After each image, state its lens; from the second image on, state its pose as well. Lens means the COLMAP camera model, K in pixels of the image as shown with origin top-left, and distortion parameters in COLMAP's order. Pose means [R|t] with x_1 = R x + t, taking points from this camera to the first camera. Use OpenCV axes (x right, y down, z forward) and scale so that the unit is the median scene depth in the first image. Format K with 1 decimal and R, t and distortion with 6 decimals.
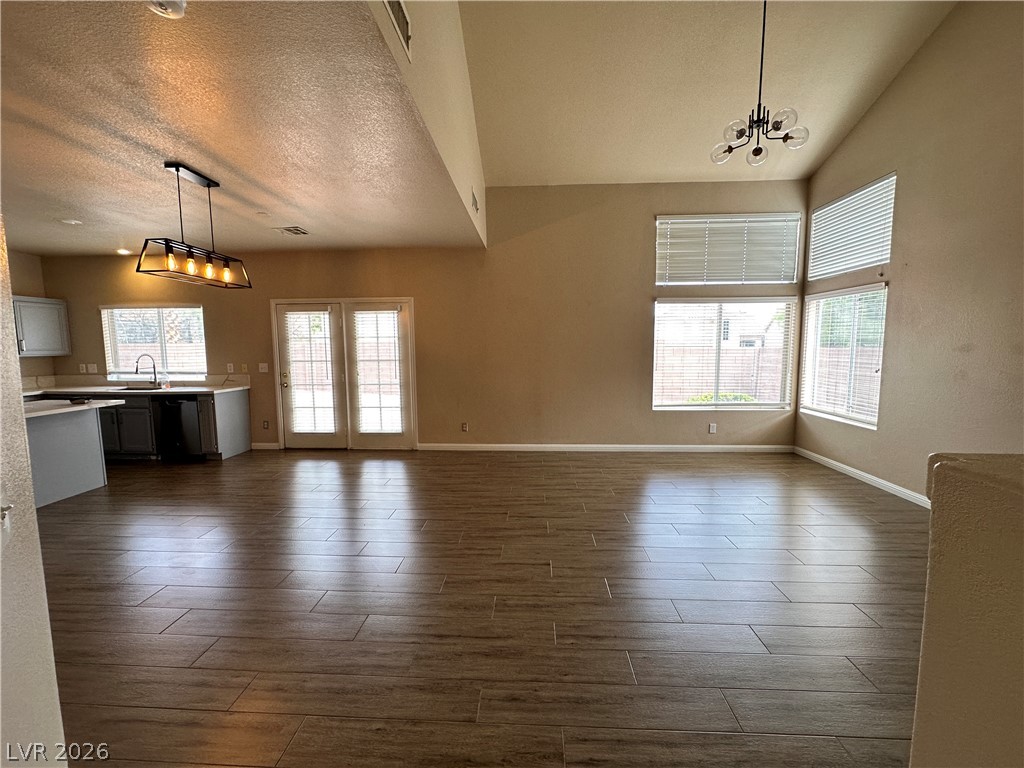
lens RADIAL K [[406.4, 0, 512.0], [0, 406.4, 384.0], [0, 0, 1]] dist [-0.001411, -0.000156]
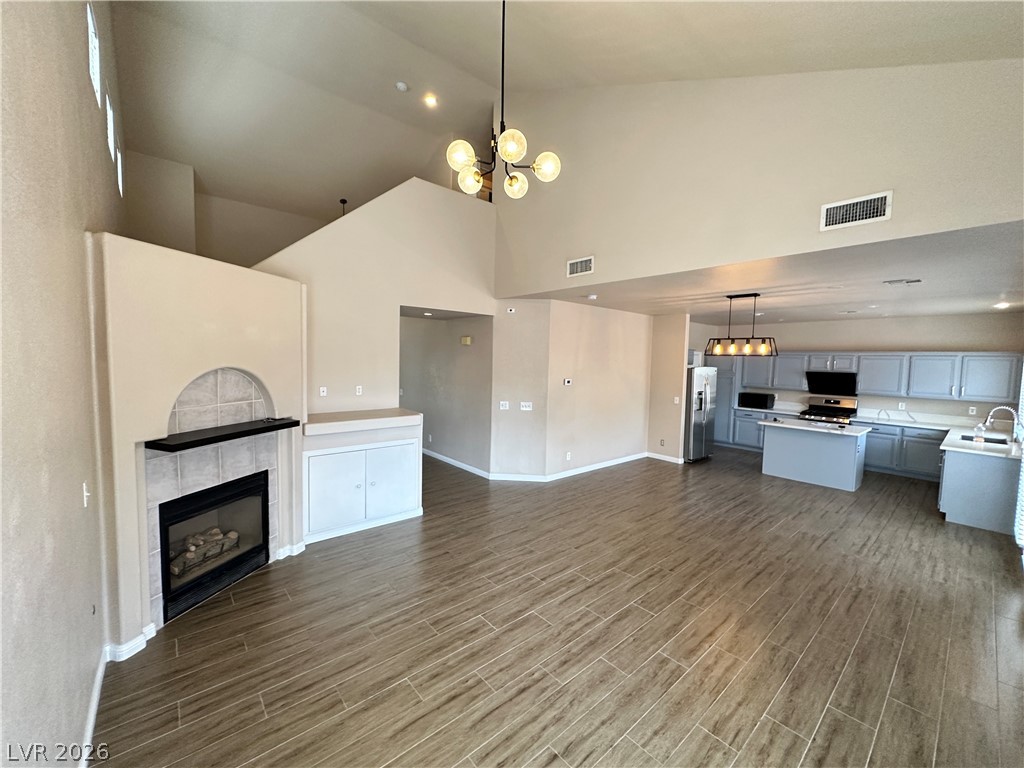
lens RADIAL K [[406.4, 0, 512.0], [0, 406.4, 384.0], [0, 0, 1]] dist [-0.001411, -0.000156]
pose [[-0.724073, 0.032261, -0.688968, 1.090724], [-0.082857, 0.987603, 0.133323, -0.281260], [0.684728, 0.153622, -0.712424, 1.563306]]
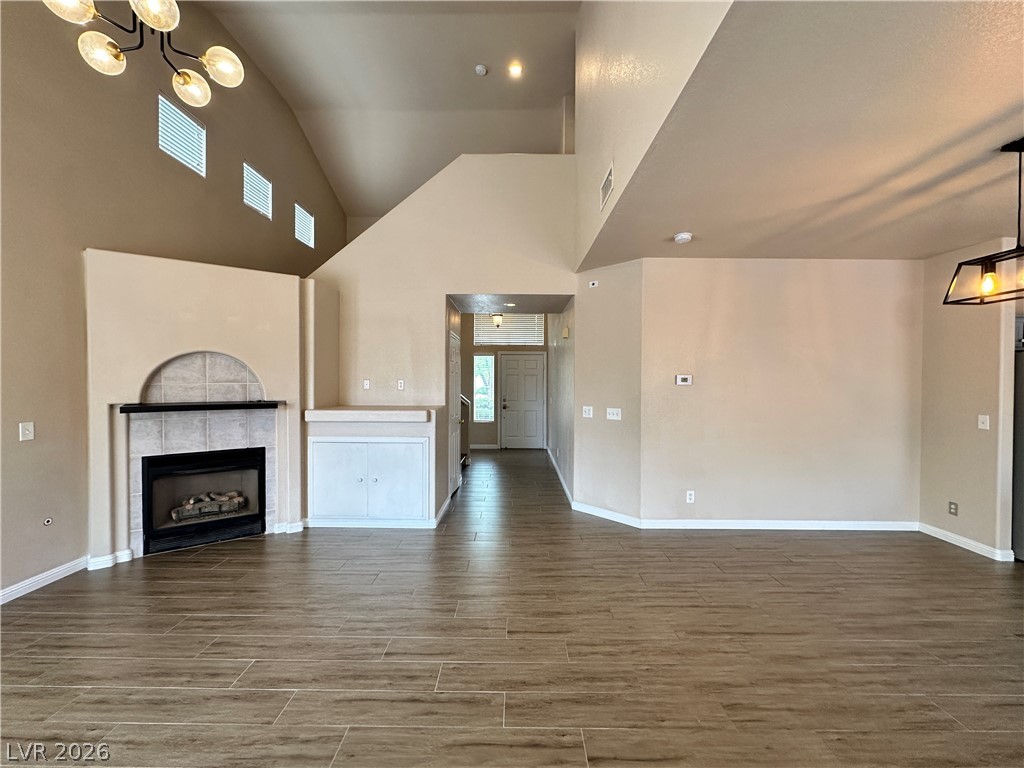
lens RADIAL K [[406.4, 0, 512.0], [0, 406.4, 384.0], [0, 0, 1]] dist [-0.001411, -0.000156]
pose [[-0.998952, 0.001091, -0.045765, 0.108188], [-0.003713, 0.994489, 0.104771, -0.166461], [0.045627, 0.104831, -0.993443, 1.586696]]
